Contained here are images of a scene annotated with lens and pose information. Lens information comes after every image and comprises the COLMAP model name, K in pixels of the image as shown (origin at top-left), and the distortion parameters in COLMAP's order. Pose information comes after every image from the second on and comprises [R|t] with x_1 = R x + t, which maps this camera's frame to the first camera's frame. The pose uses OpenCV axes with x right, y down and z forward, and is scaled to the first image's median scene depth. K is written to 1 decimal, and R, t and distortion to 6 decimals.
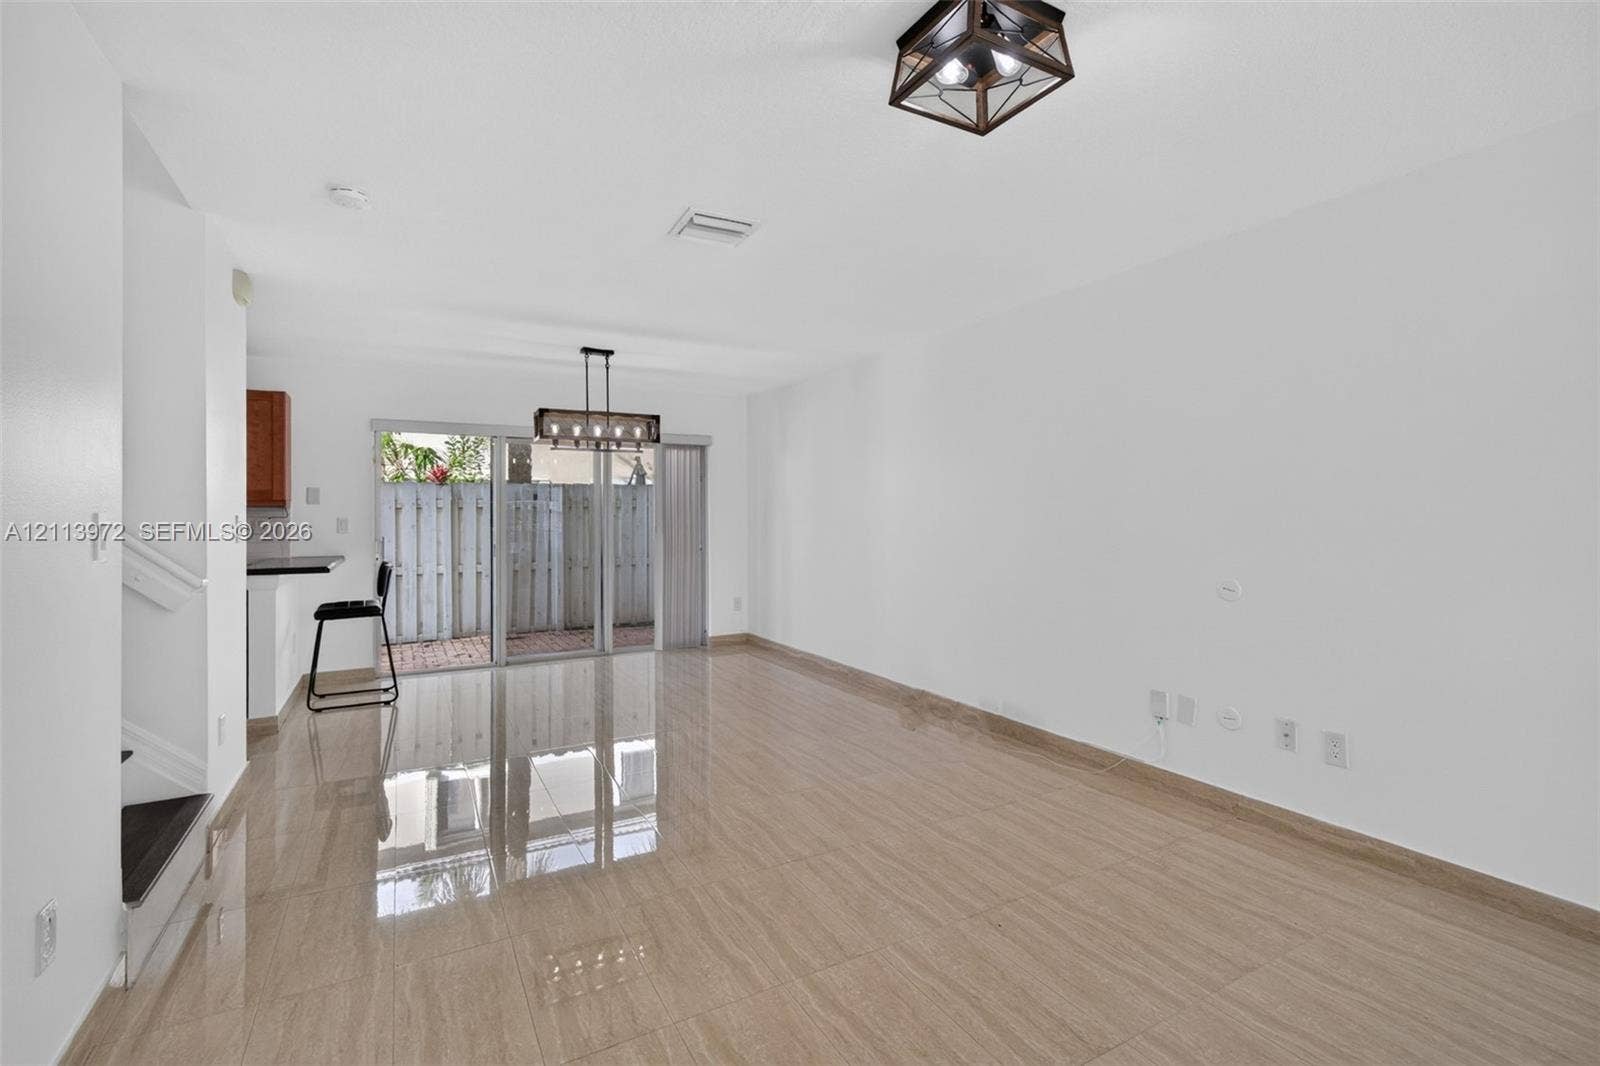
lens RADIAL K [[744.3, 0, 800.0], [0, 744.3, 505.3], [0, 0, 1]] dist [0.018902, -0.000107]
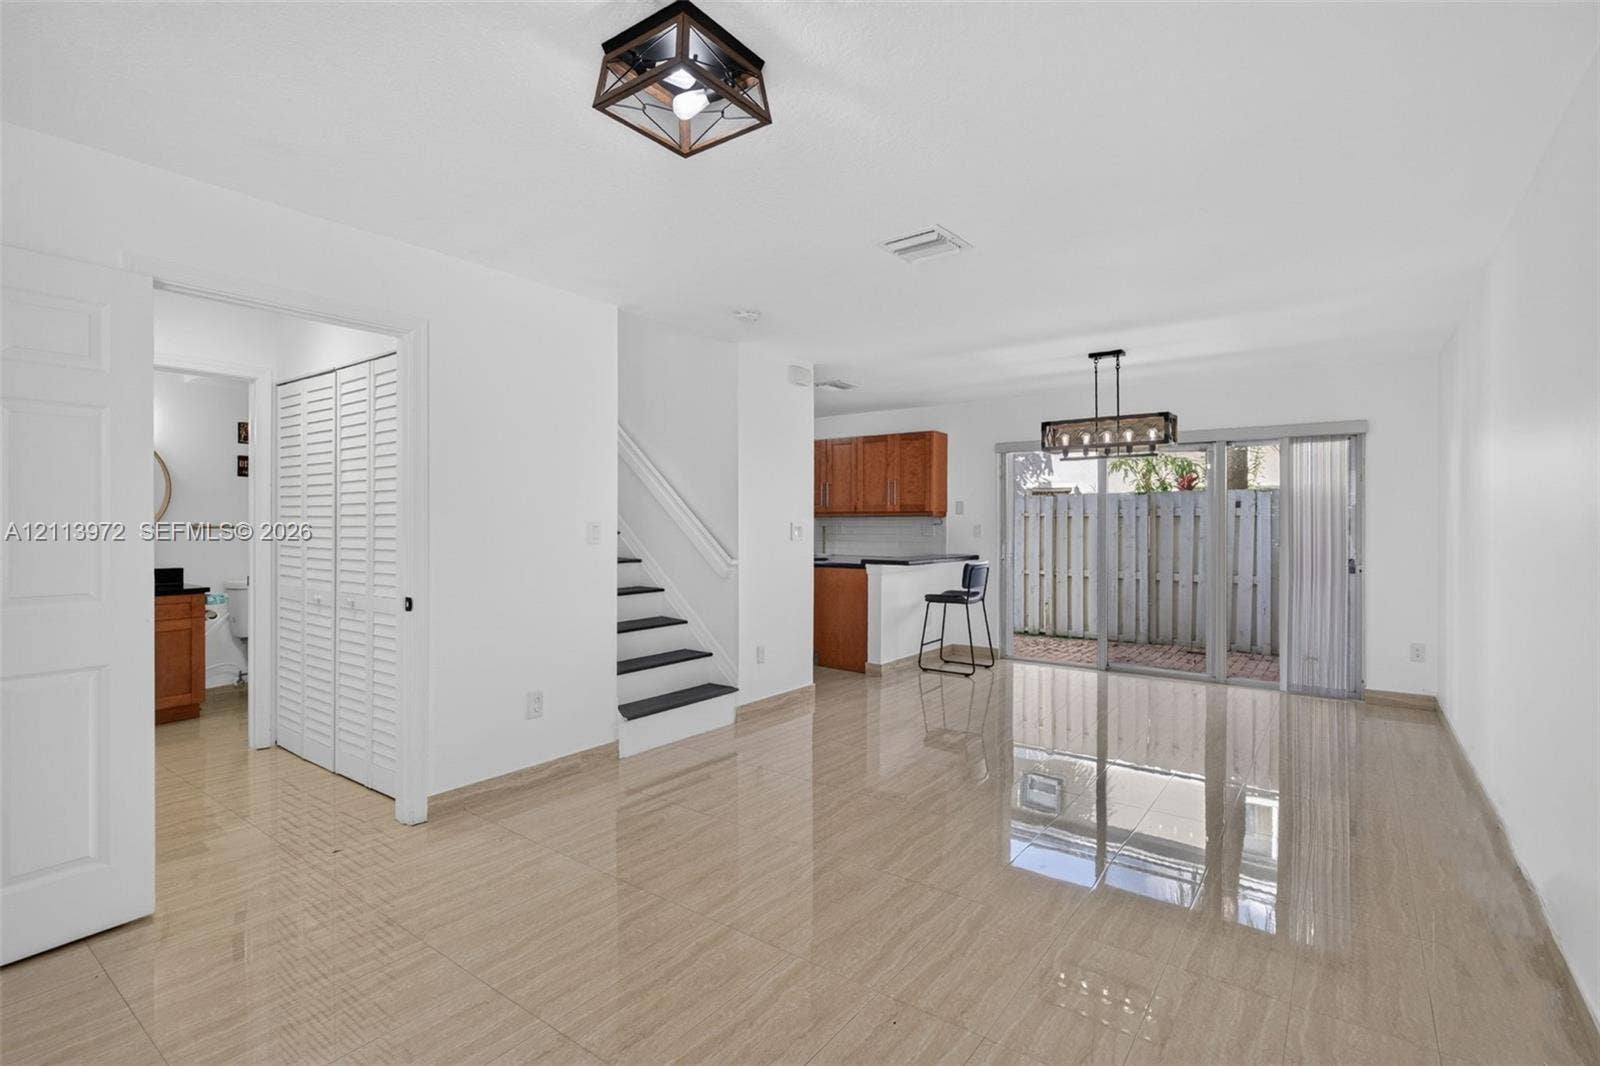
lens RADIAL K [[732.1, 0, 819.1], [0, 732.1, 519.1], [0, 0, 1]] dist [-0.001822, -0.000187]
pose [[0.430627, 0.000881, -0.902530, 0.384338], [0.006266, 0.999973, 0.003966, -0.000117], [0.902508, -0.007363, 0.430610, 0.236992]]
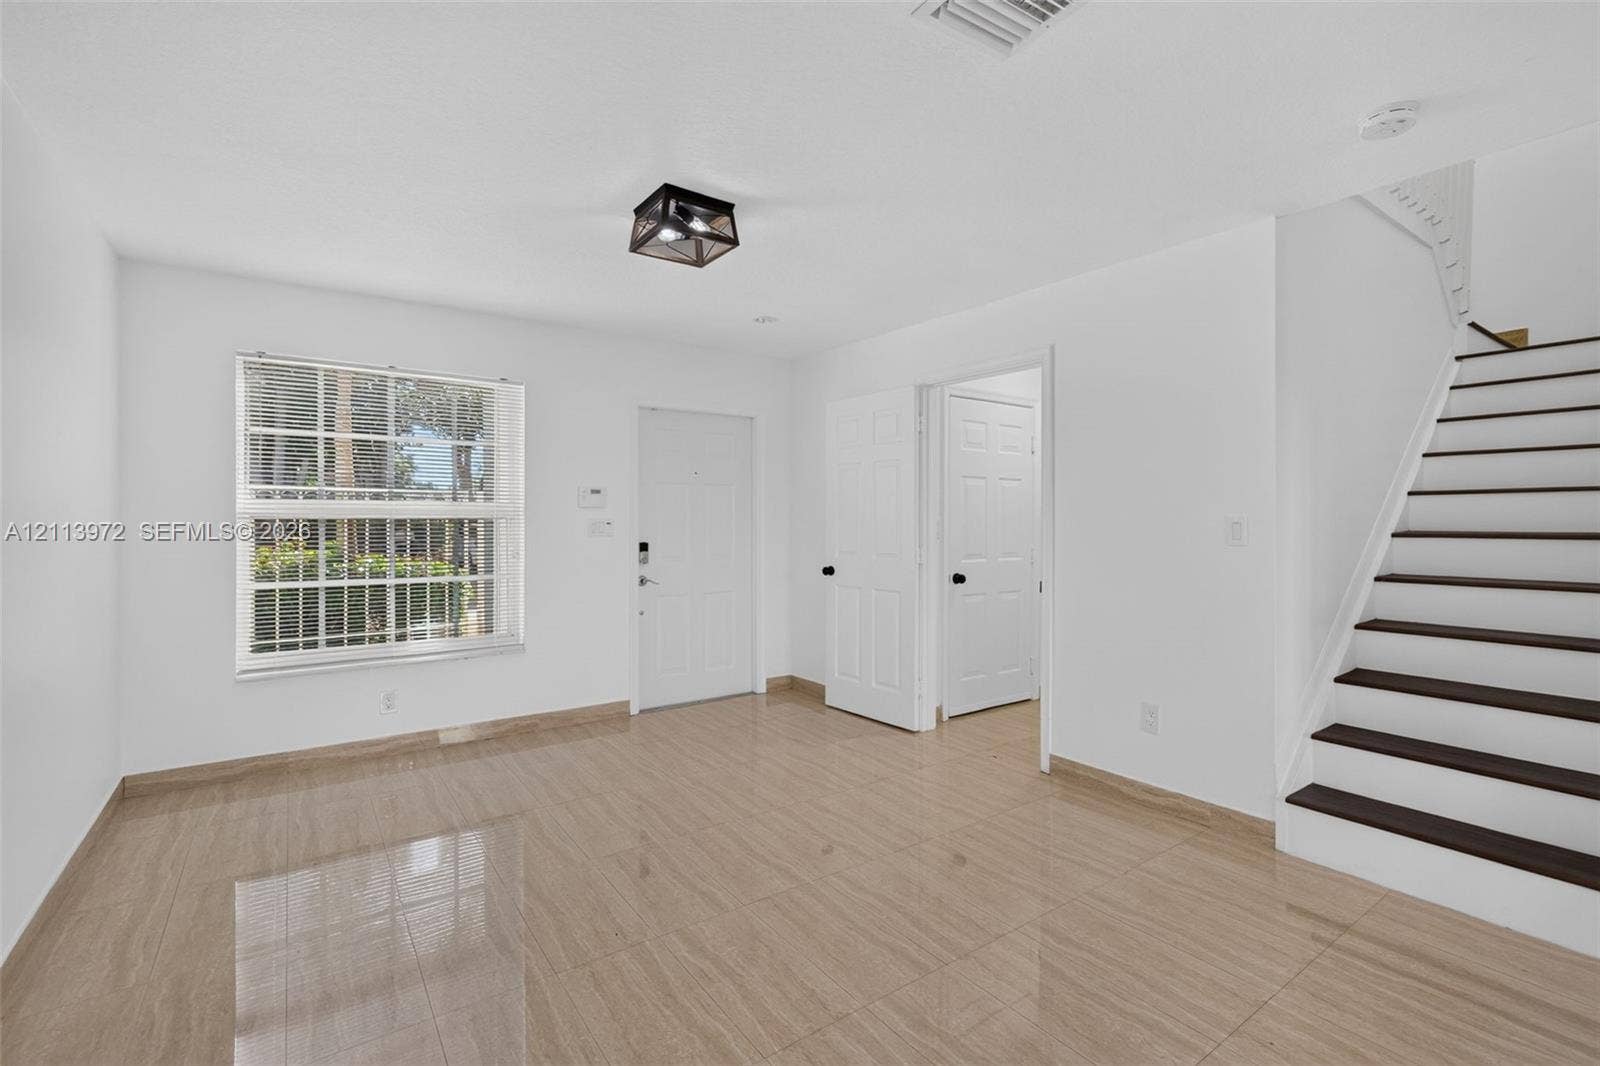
lens RADIAL K [[727.6, 0, 806.0], [0, 727.6, 528.1], [0, 0, 1]] dist [0.037853, -0.021647]
pose [[-0.992866, 0.001007, -0.119234, 0.054161], [0.001859, 0.999974, -0.007035, 0.015583], [0.119224, -0.007206, -0.992841, 0.811278]]
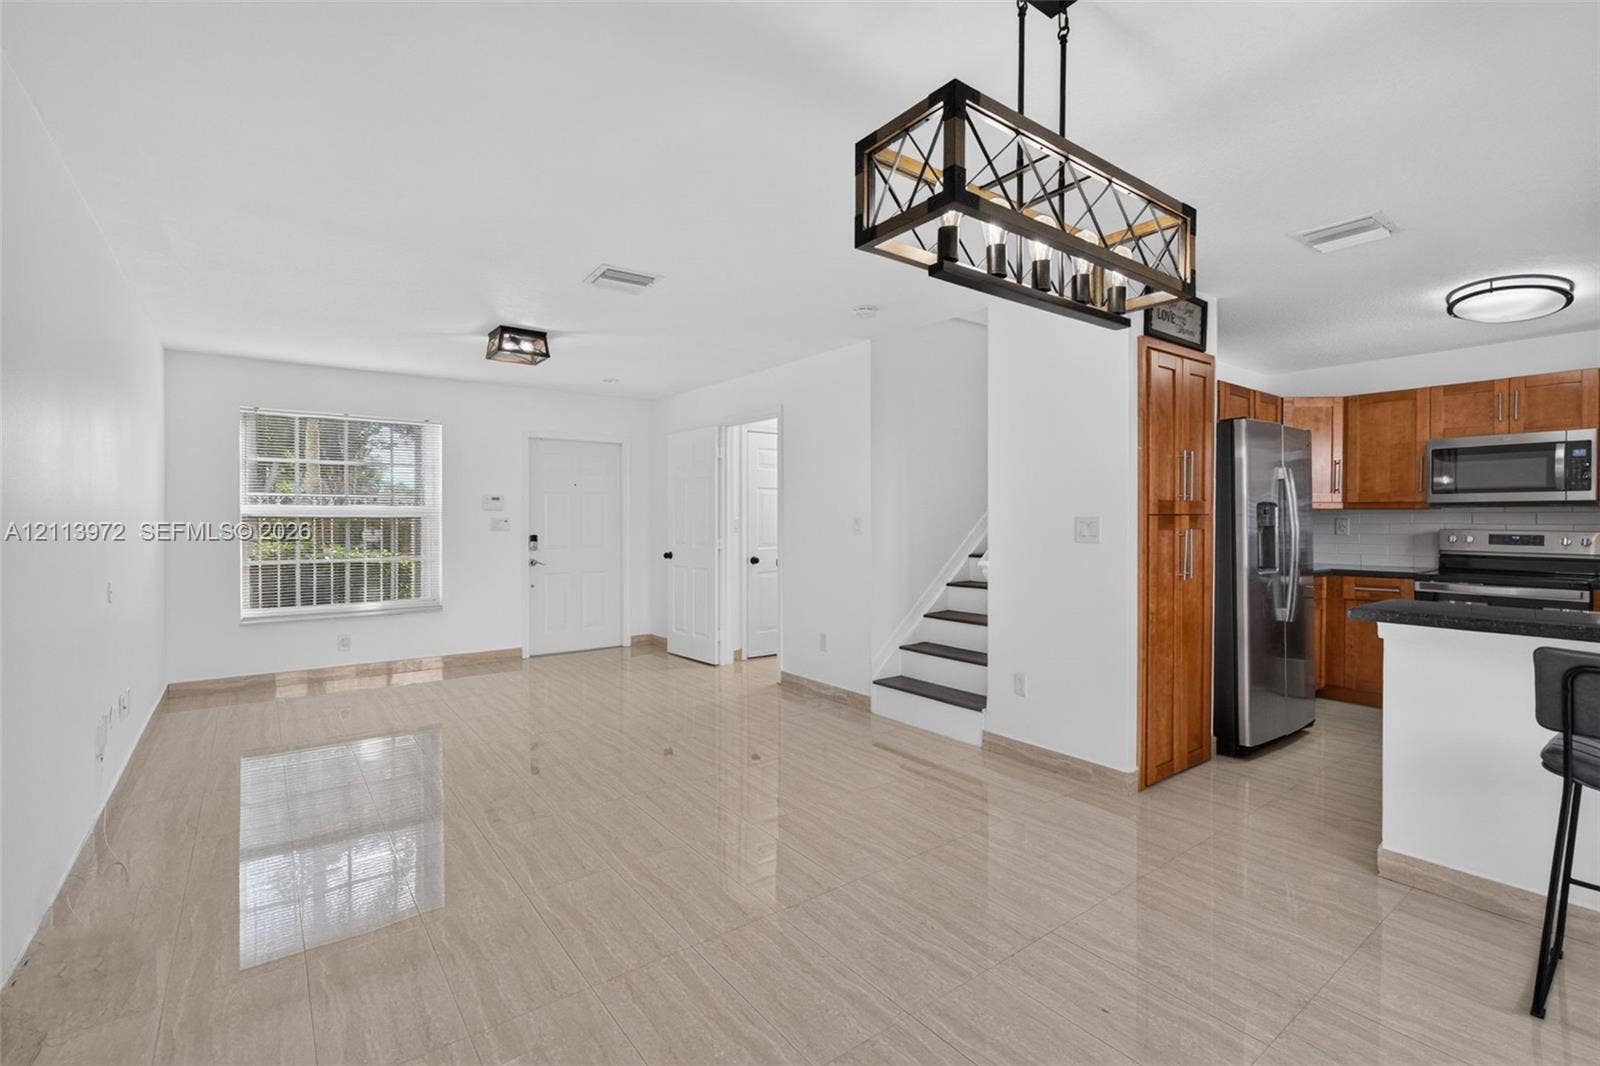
lens RADIAL K [[720.2, 0, 817.7], [0, 720.2, 526.3], [0, 0, 1]] dist [-0.001965, 0.000304]
pose [[-0.986650, 0.002524, -0.162833, -0.121149], [0.003078, 0.999990, -0.003152, 0.016842], [0.162824, -0.003611, -0.986649, 1.161964]]
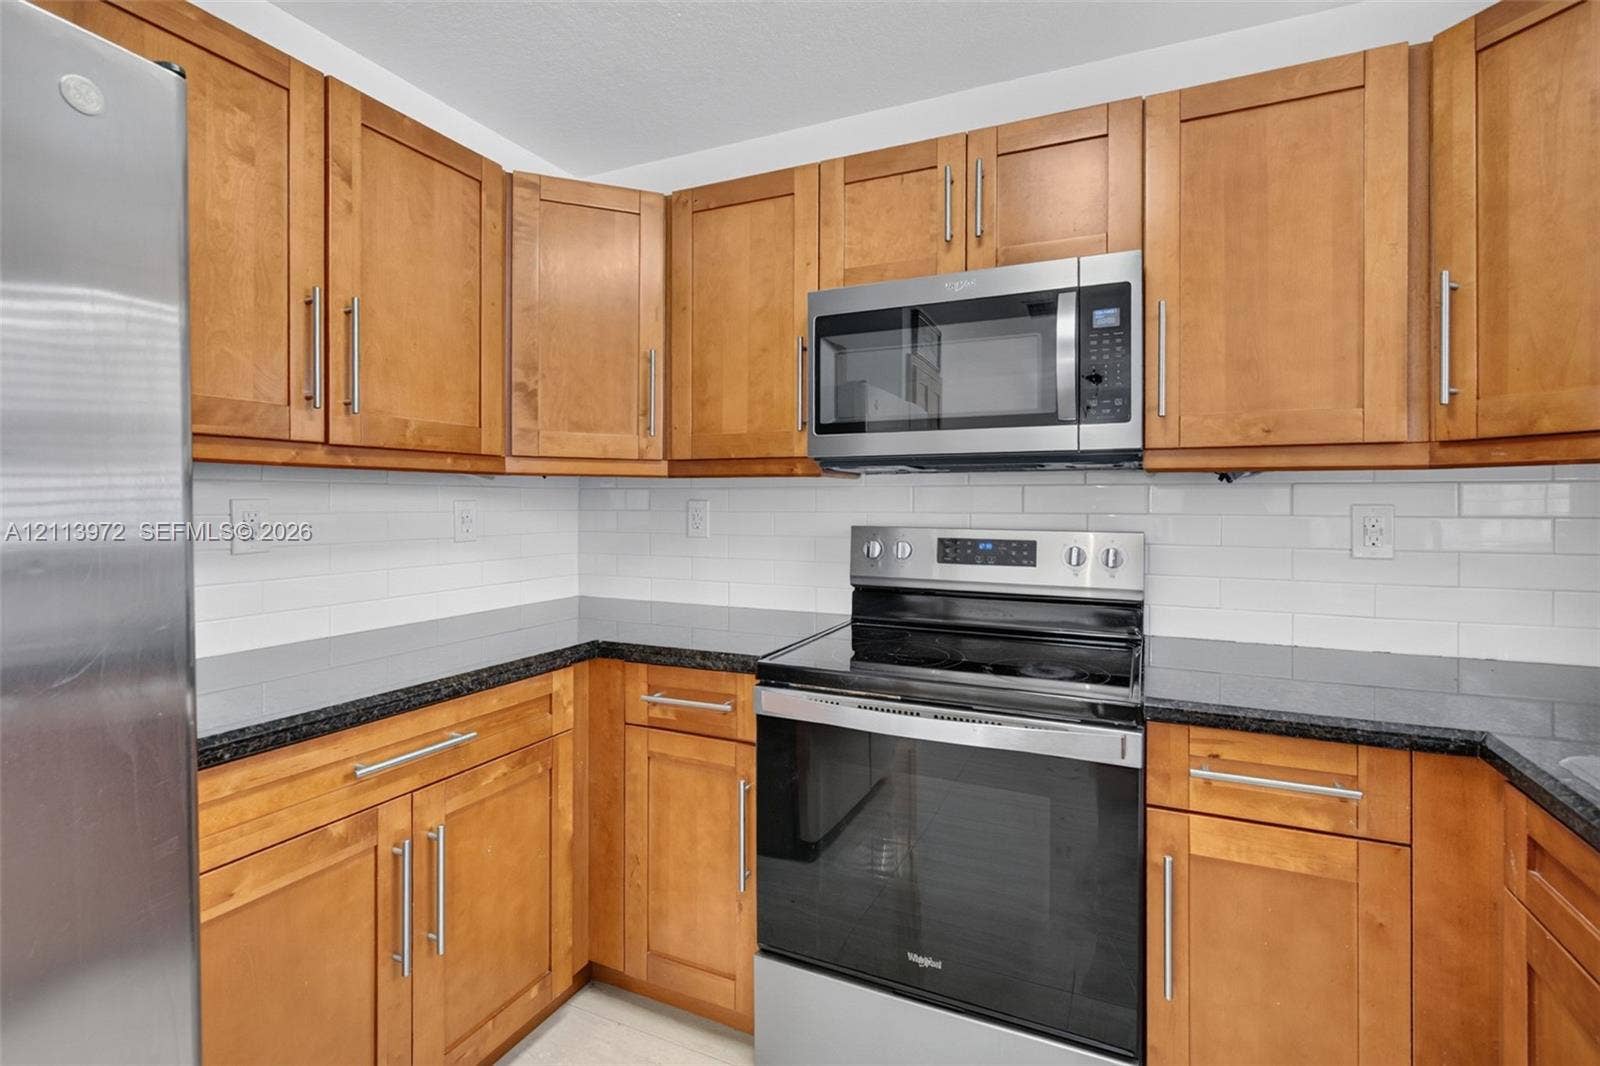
lens RADIAL K [[732.9, 0, 806.6], [0, 732.9, 501.1], [0, 0, 1]] dist [0.000940, 0.000133]
pose [[-0.806057, 0.003062, -0.591830, -0.767736], [0.010346, 0.999907, -0.008917, 0.010744], [0.591747, -0.013311, -0.806014, 0.710399]]
